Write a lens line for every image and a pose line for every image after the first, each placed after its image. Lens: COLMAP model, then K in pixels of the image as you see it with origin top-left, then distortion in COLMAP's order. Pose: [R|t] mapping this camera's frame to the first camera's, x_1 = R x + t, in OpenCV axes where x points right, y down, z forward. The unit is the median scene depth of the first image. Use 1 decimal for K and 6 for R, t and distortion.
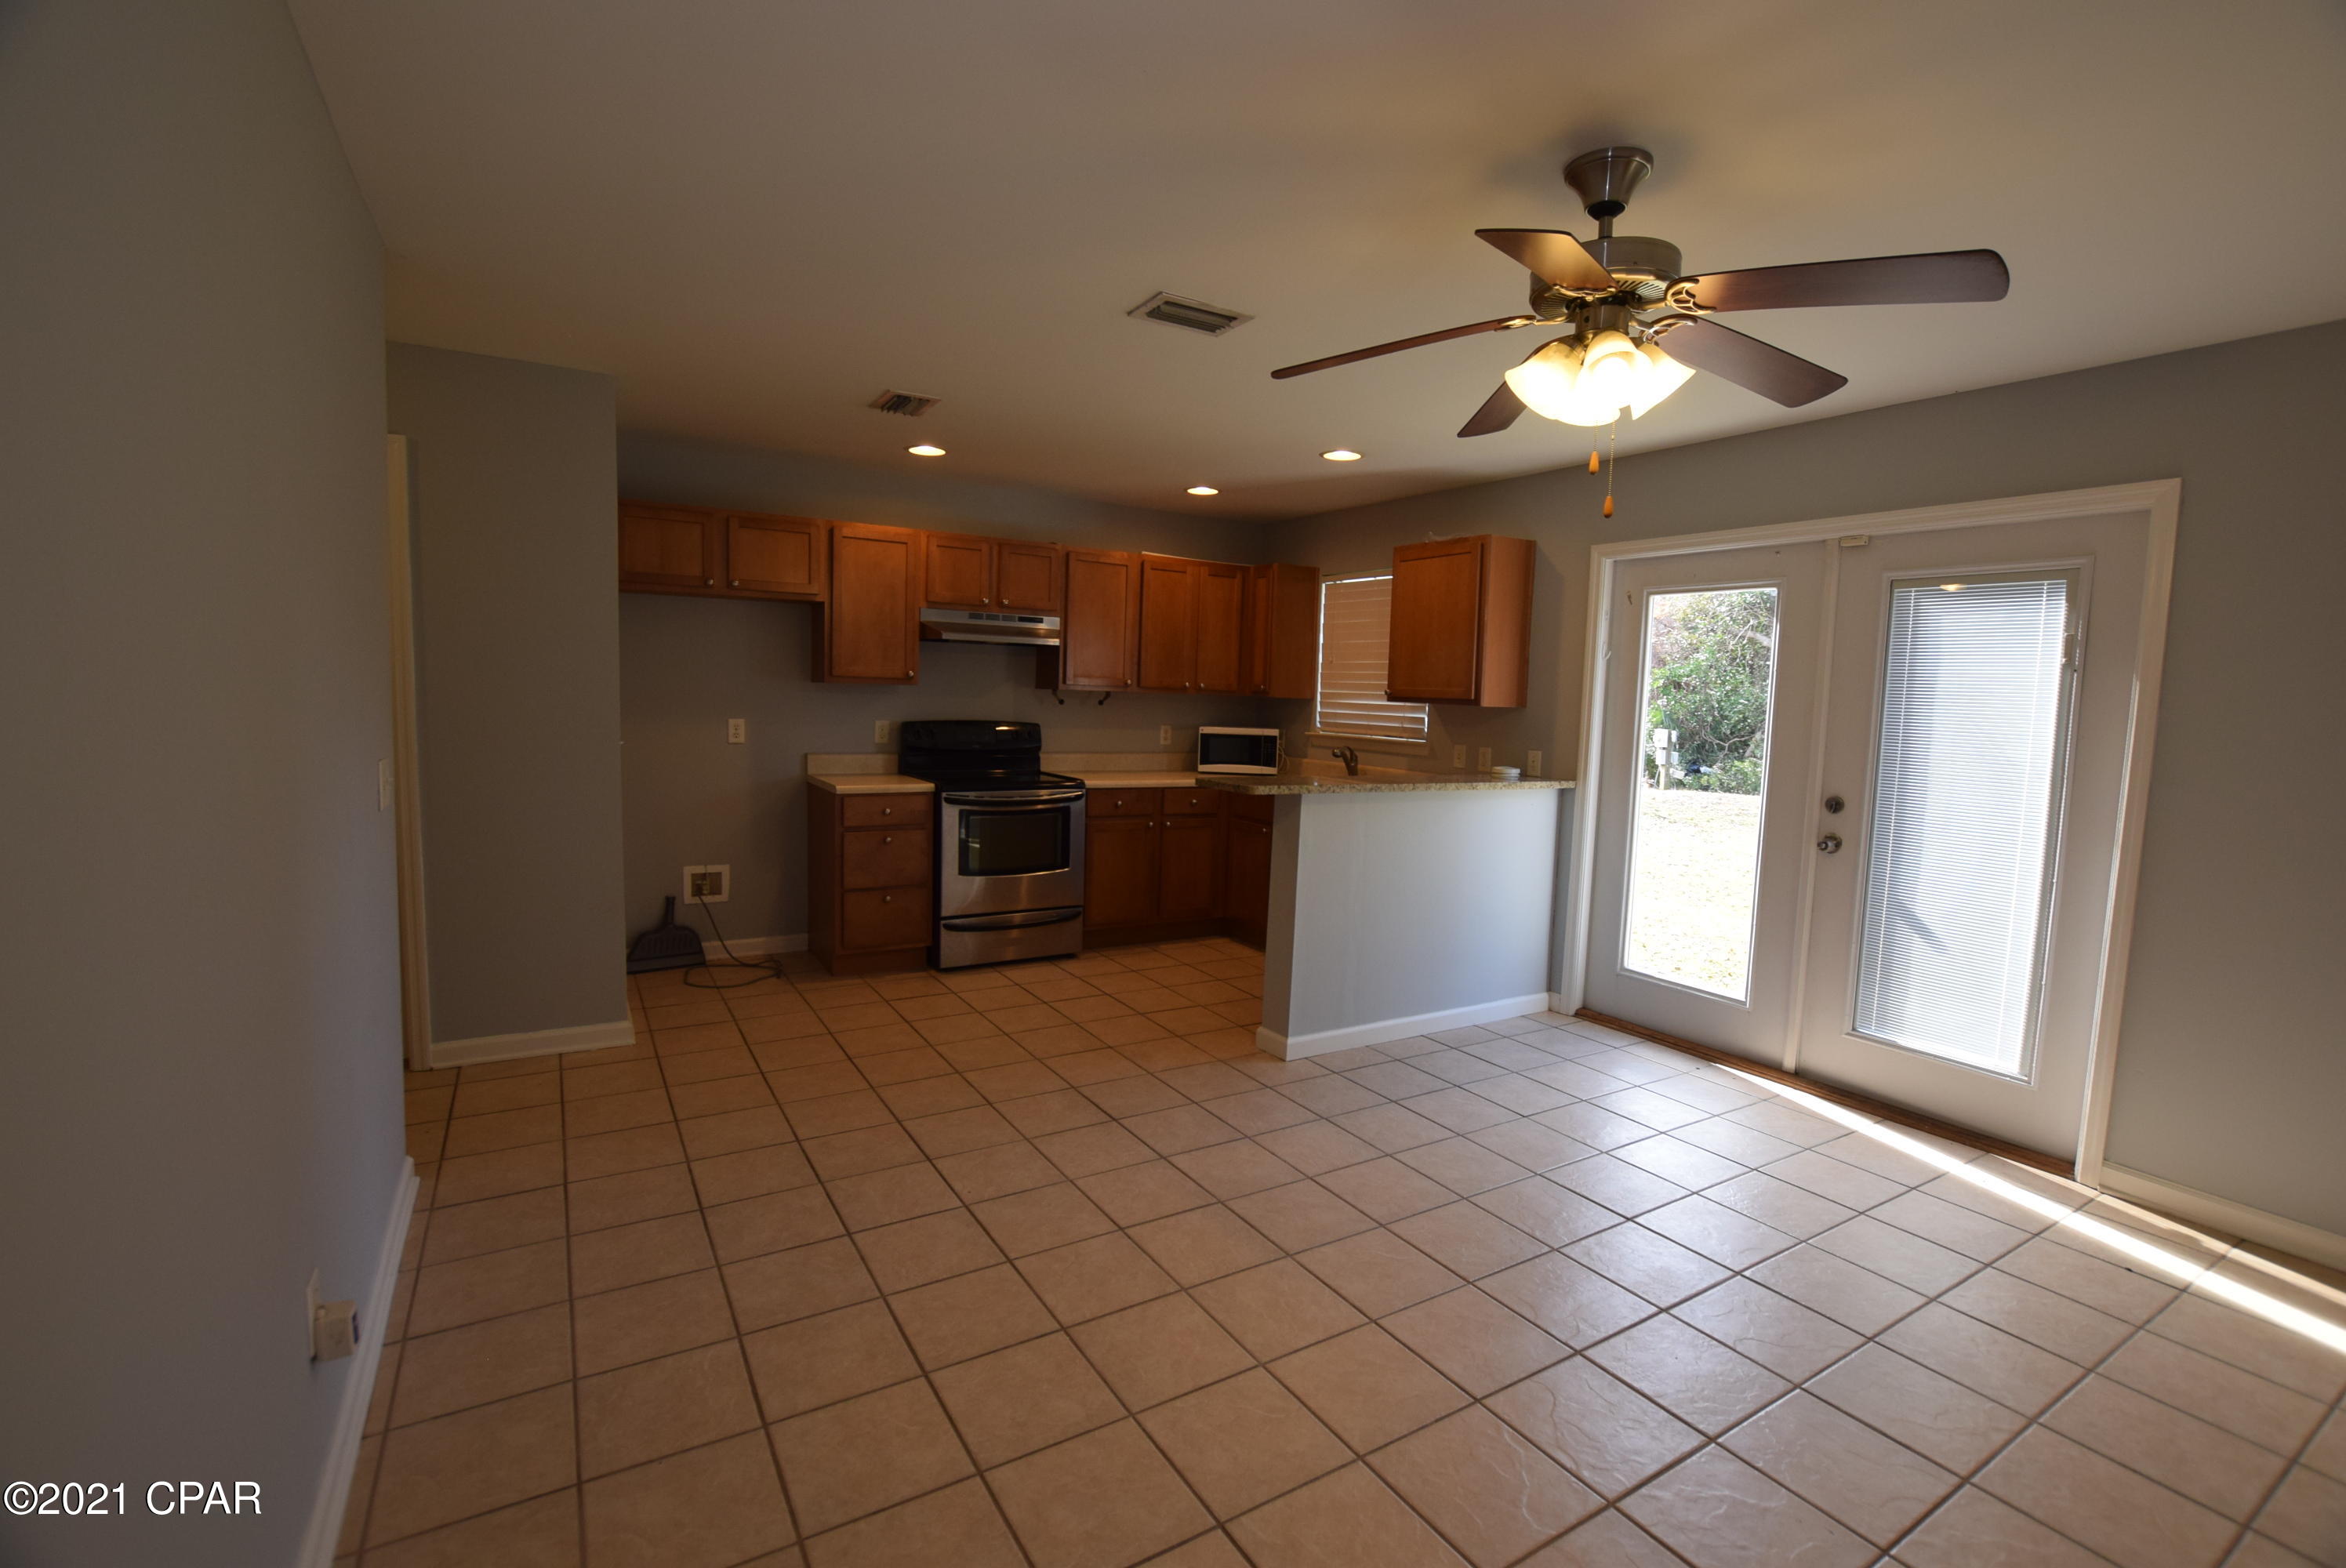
lens RADIAL K [[1034.8, 0, 1179.1], [0, 1034.8, 783.9], [0, 0, 1]] dist [-0.034336, 0.005255]
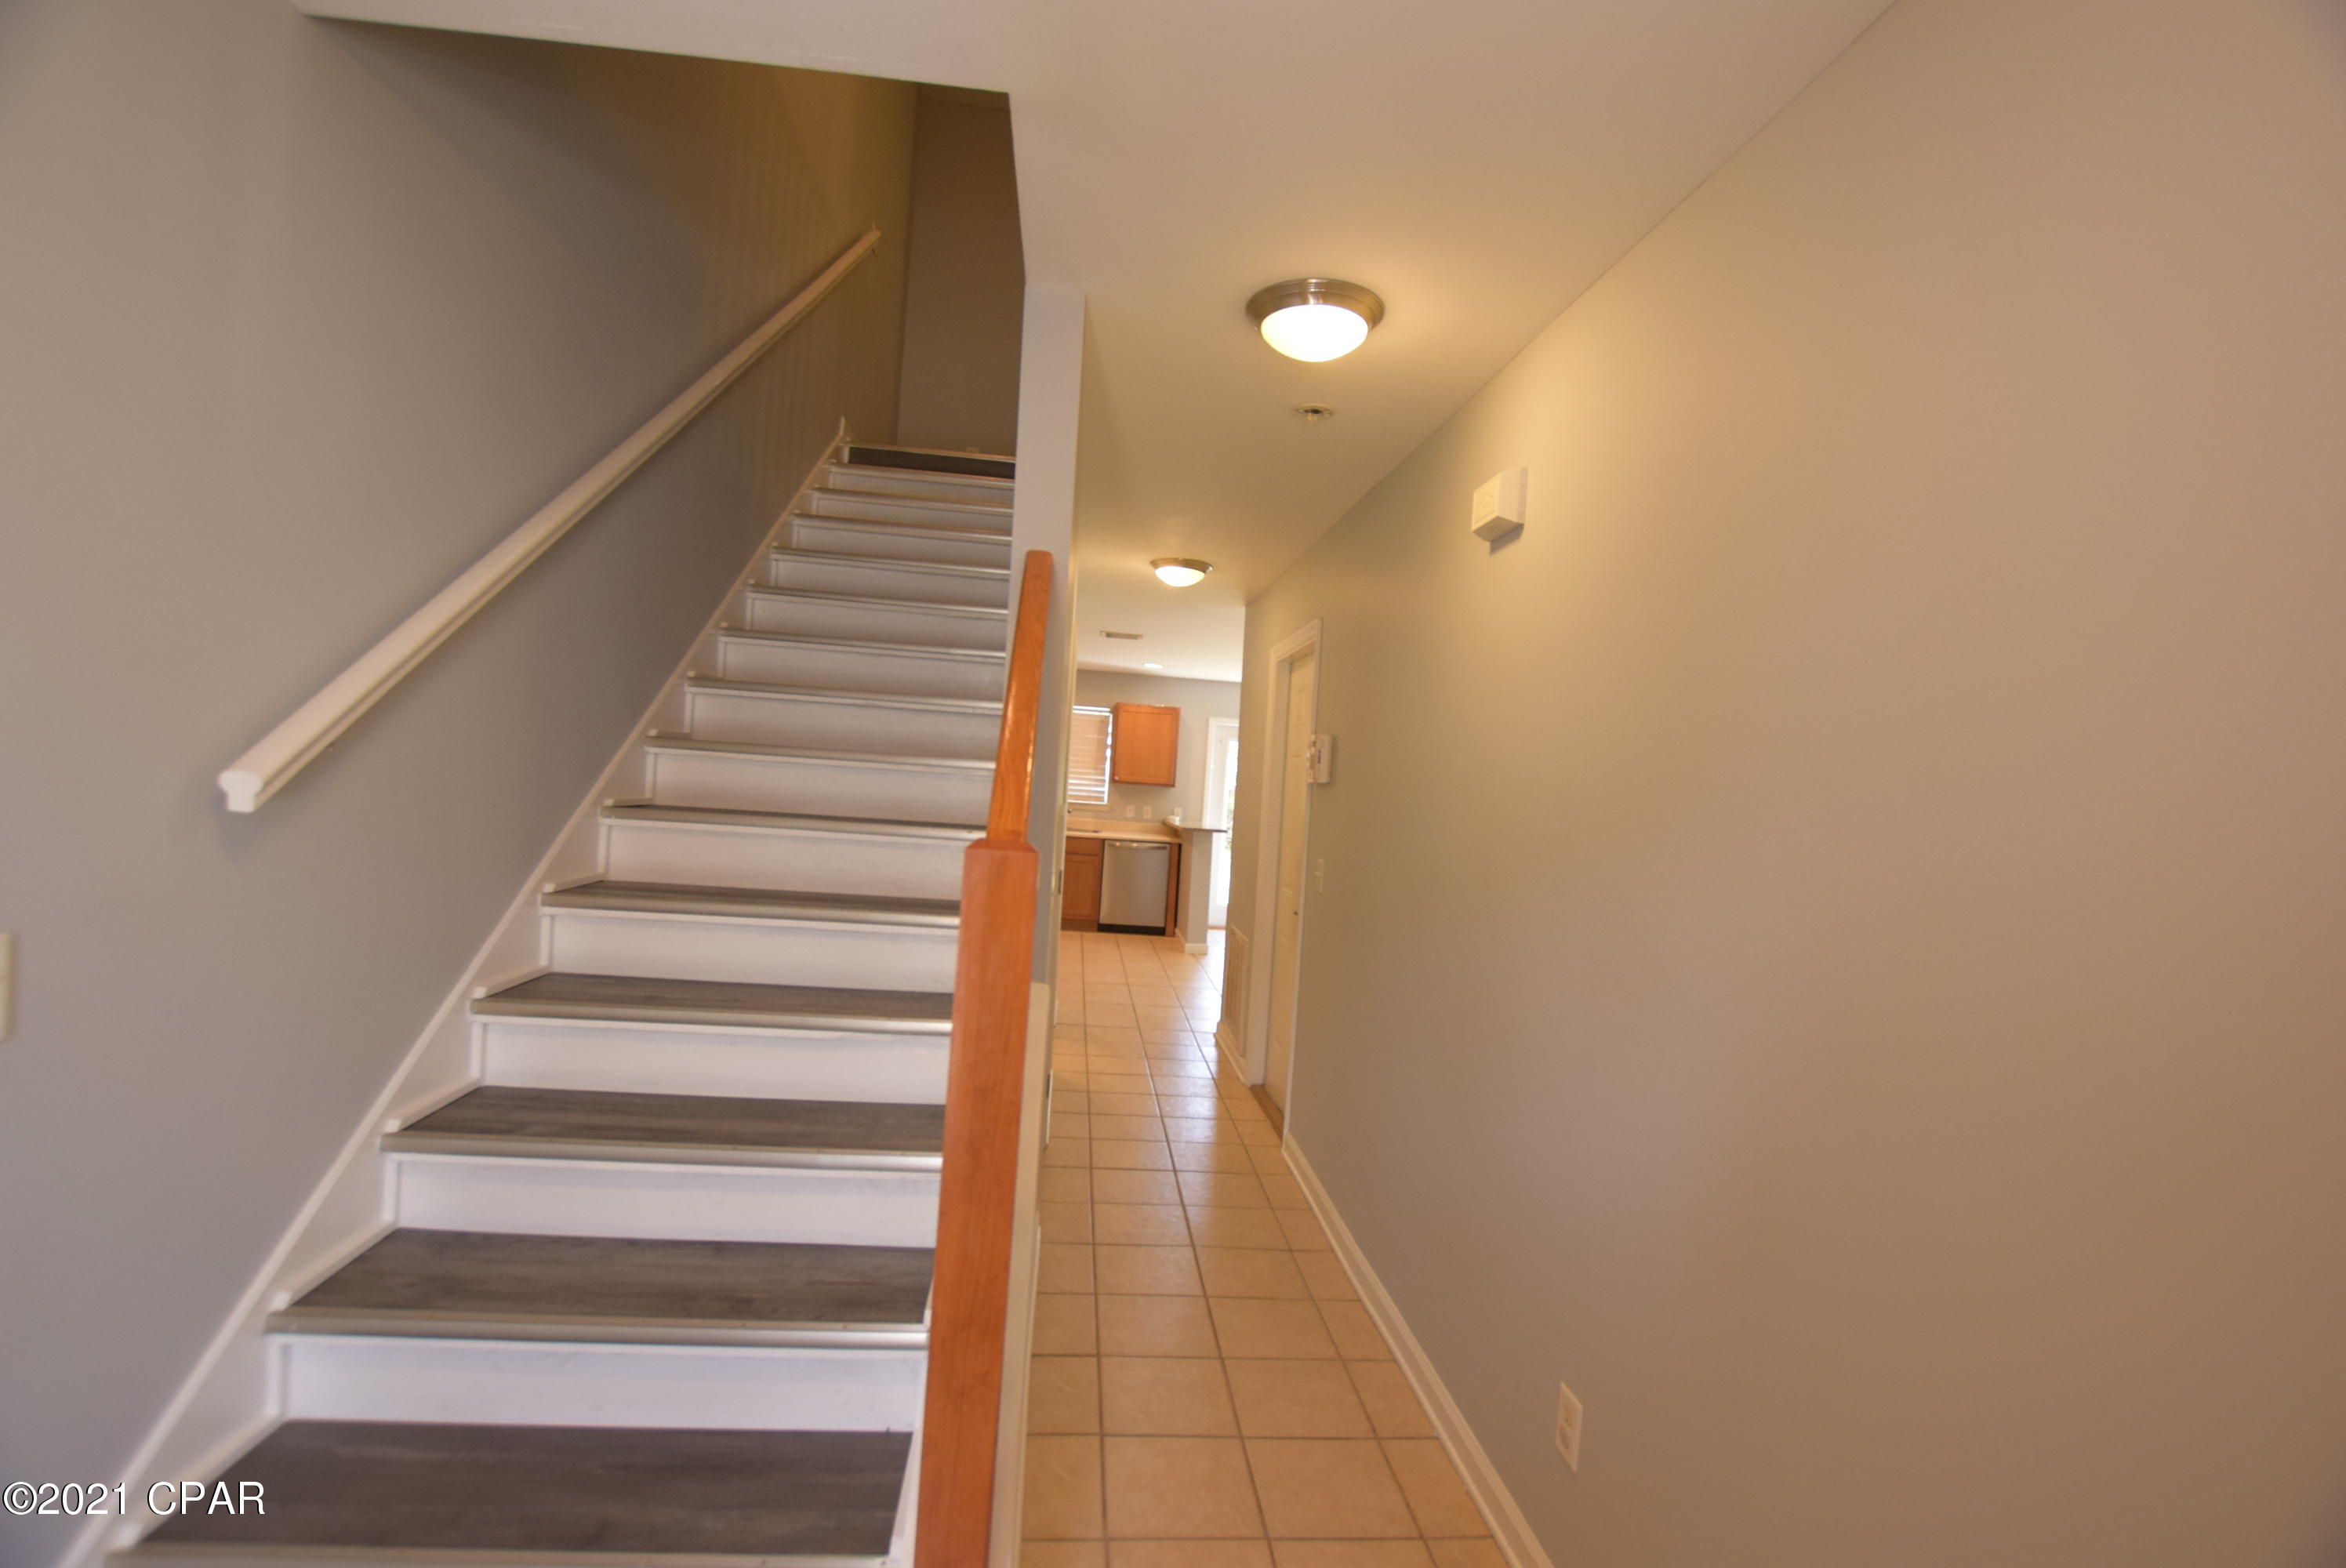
lens RADIAL K [[1034.8, 0, 1179.1], [0, 1034.8, 783.9], [0, 0, 1]] dist [-0.034336, 0.005255]
pose [[0.444049, -0.004110, 0.895993, -1.794094], [0.031525, 0.999442, -0.011039, -0.067096], [-0.895447, 0.033148, 0.443931, 0.064882]]
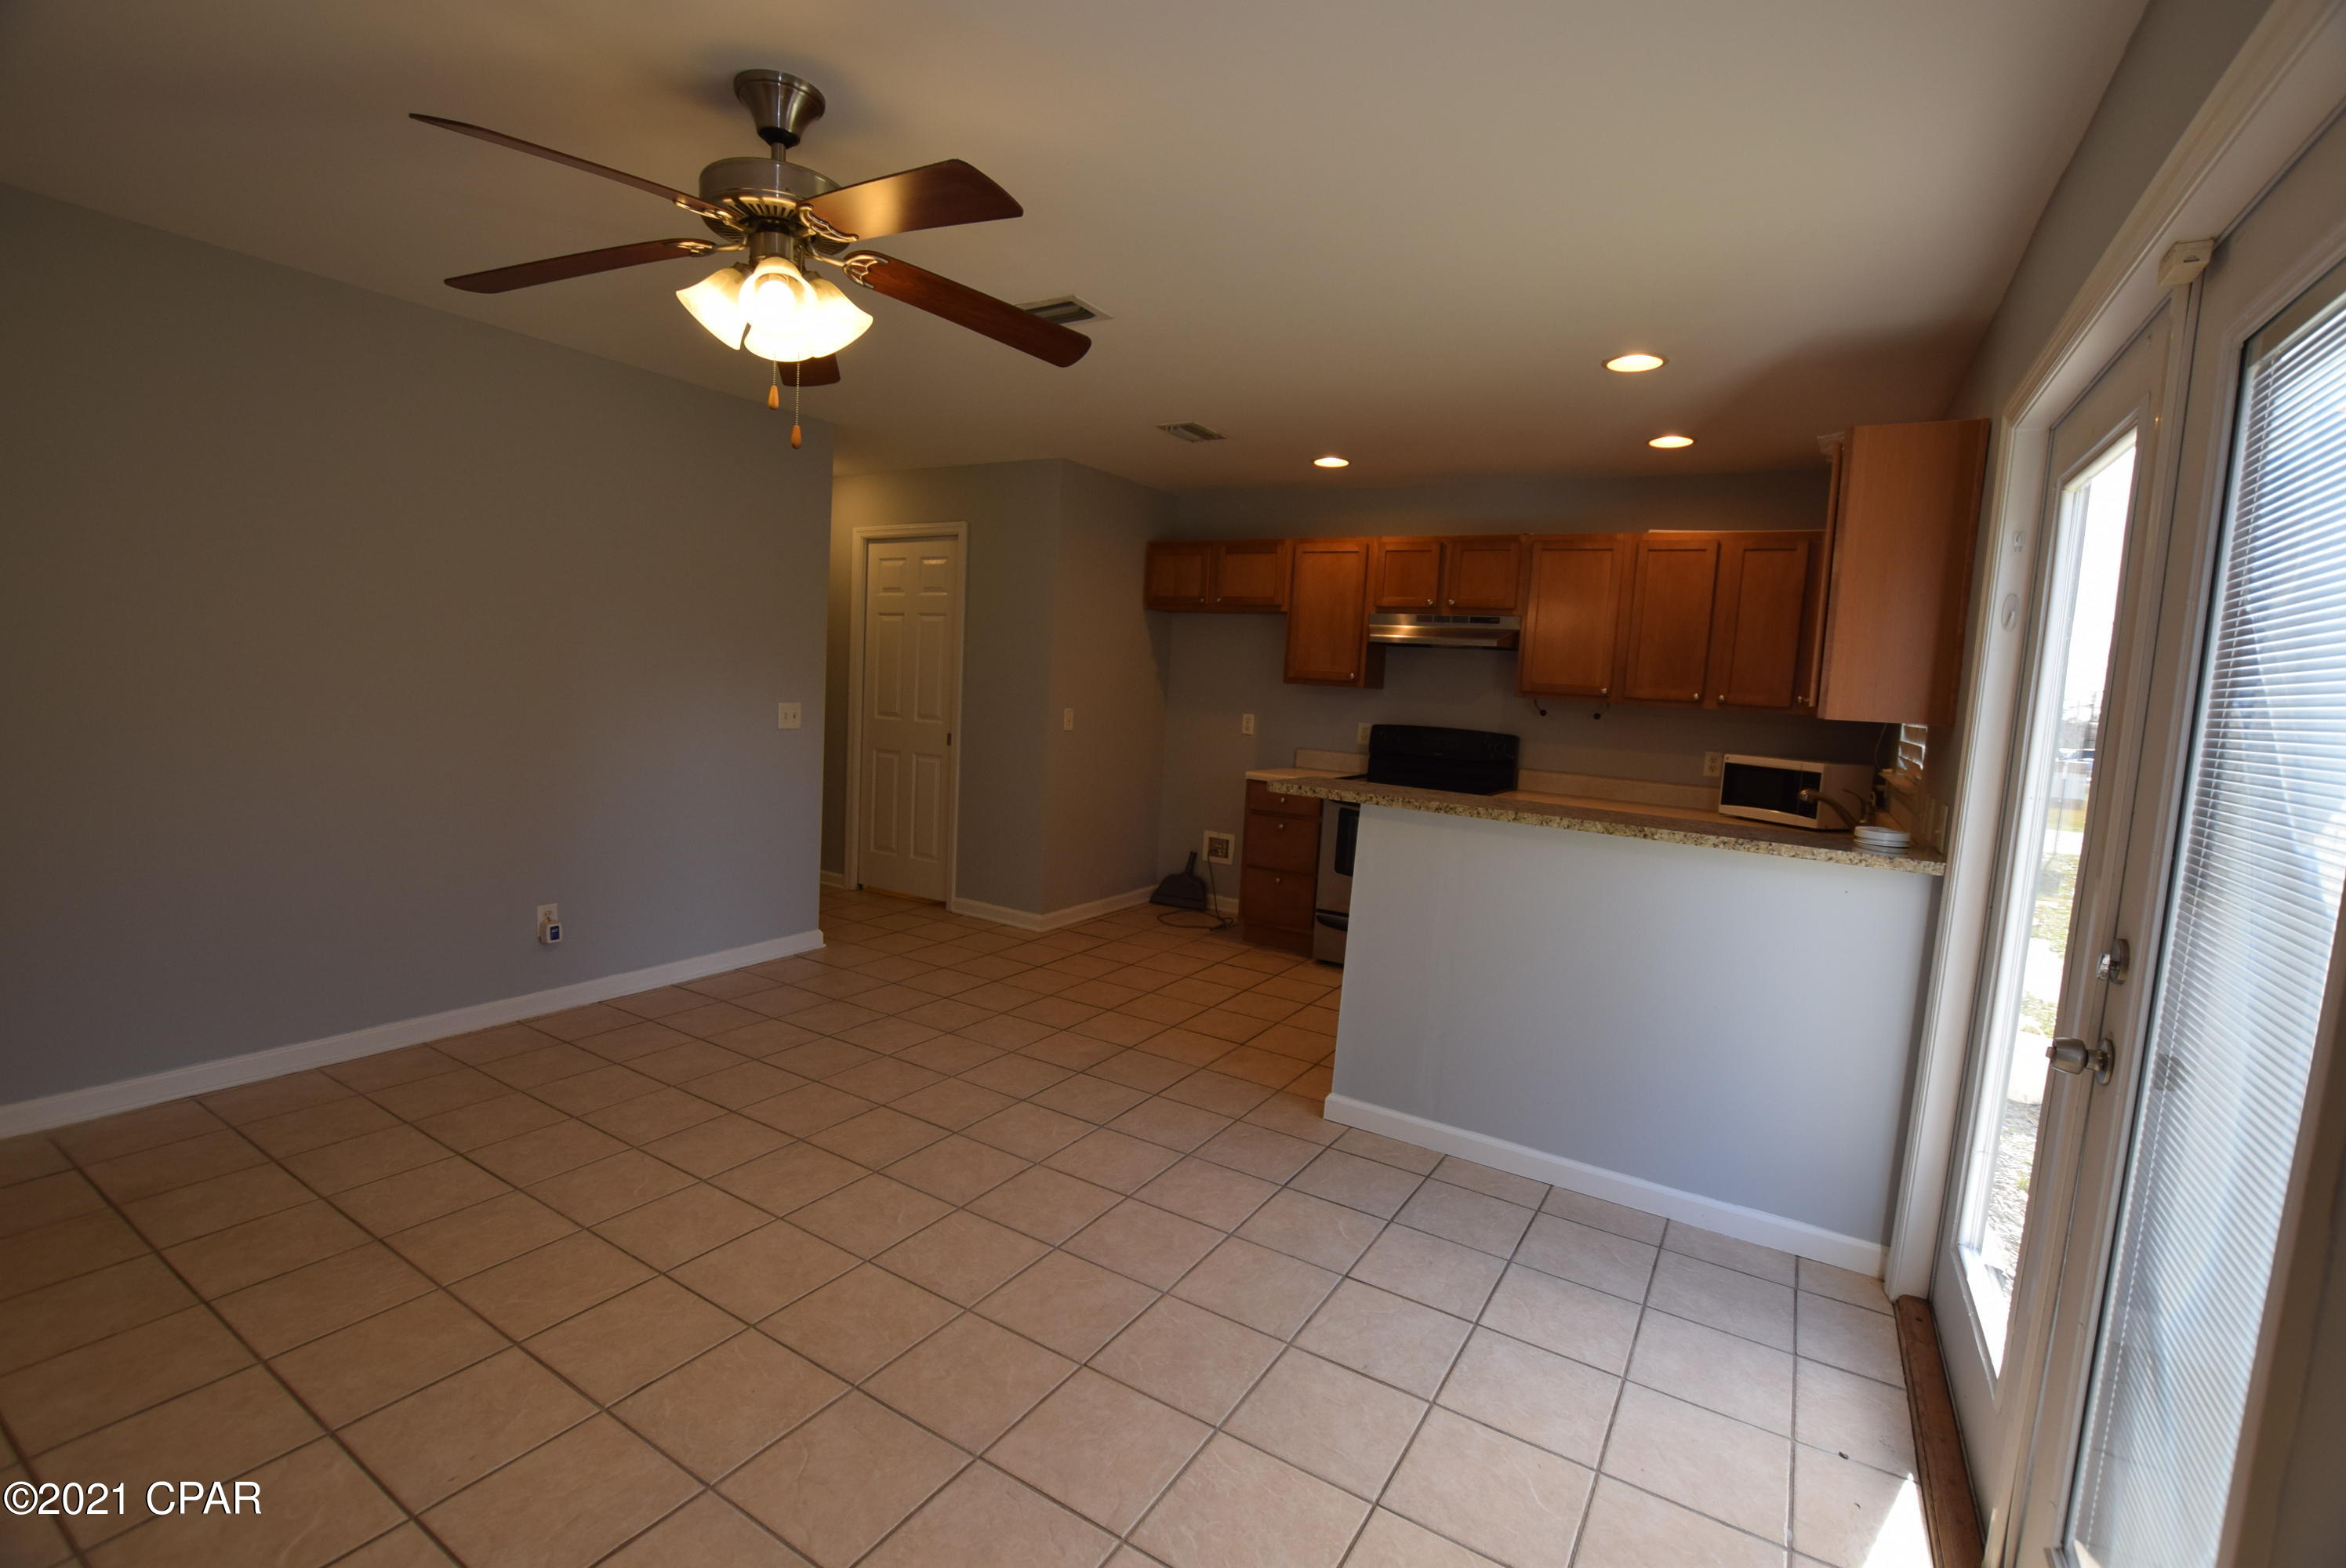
lens RADIAL K [[1034.8, 0, 1179.1], [0, 1034.8, 783.9], [0, 0, 1]] dist [-0.034336, 0.005255]
pose [[0.458917, 0.083938, -0.884505, 0.729931], [-0.121789, 0.992073, 0.030957, -0.012449], [0.880093, 0.093516, 0.465502, 0.456520]]
